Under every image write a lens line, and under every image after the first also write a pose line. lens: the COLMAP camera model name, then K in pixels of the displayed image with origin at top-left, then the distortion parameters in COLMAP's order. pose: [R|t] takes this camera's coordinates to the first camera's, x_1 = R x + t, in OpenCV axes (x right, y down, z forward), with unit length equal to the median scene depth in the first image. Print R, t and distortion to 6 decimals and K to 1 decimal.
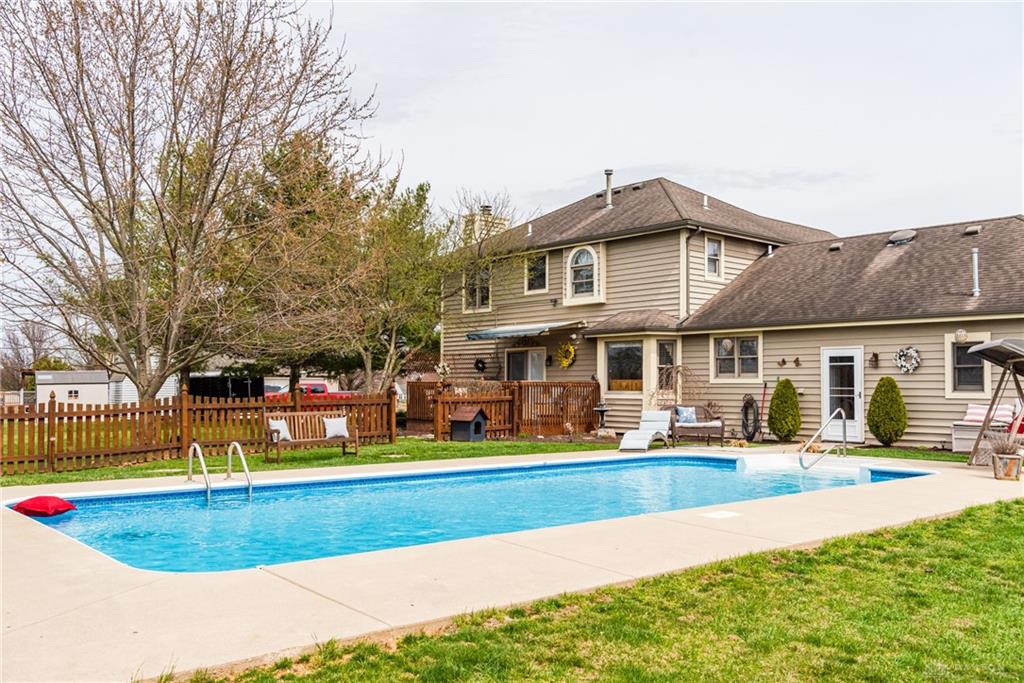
lens RADIAL K [[903.7, 0, 511.9], [0, 903.7, 365.3], [0, 0, 1]] dist [0.002479, -0.021954]
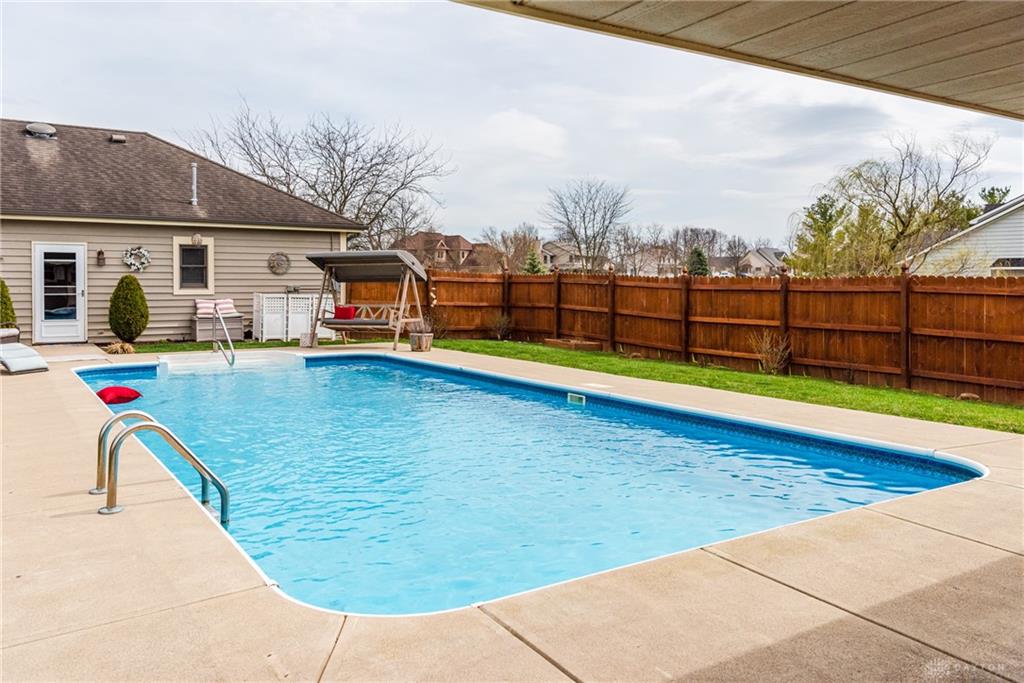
lens RADIAL K [[780.9, 0, 492.1], [0, 780.9, 289.8], [0, 0, 1]] dist [0.003891, -0.015058]
pose [[0.153806, -0.011476, 0.988034, -0.352644], [-0.020128, 0.999689, 0.014745, 0.007453], [-0.987896, -0.022155, 0.153527, 0.409621]]
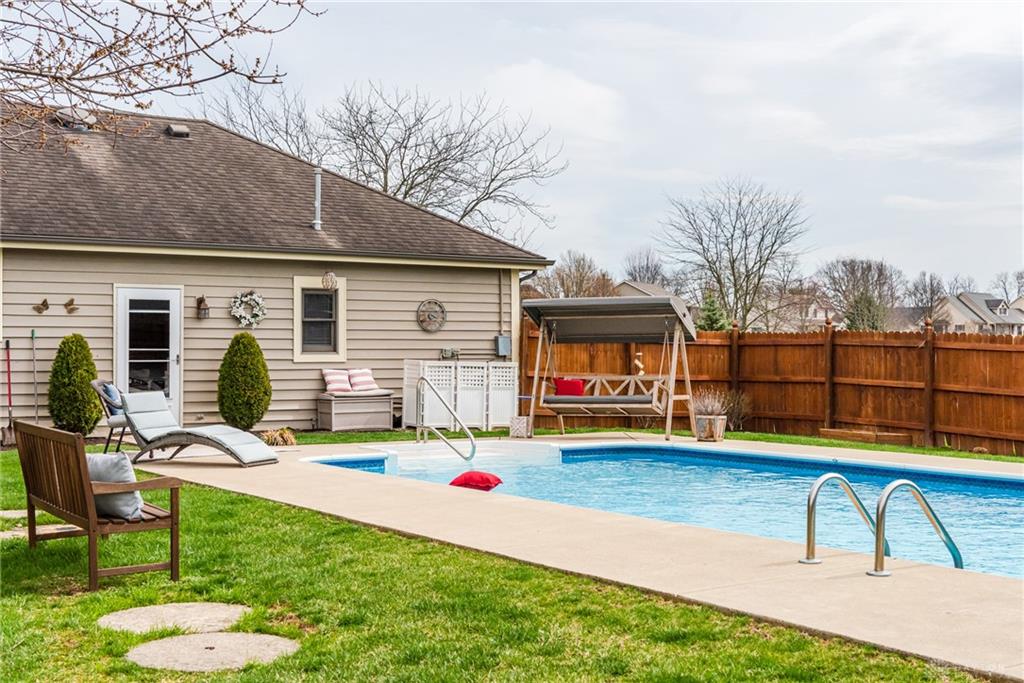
lens RADIAL K [[1311.0, 0, 507.5], [0, 1311.0, 338.1], [0, 0, 1]] dist [-0.004828, 0.000000]
pose [[0.152846, 0.007366, 0.988223, -0.495052], [-0.019460, 0.999801, -0.004443, 0.015677], [-0.988058, -0.018552, 0.152959, 0.576174]]
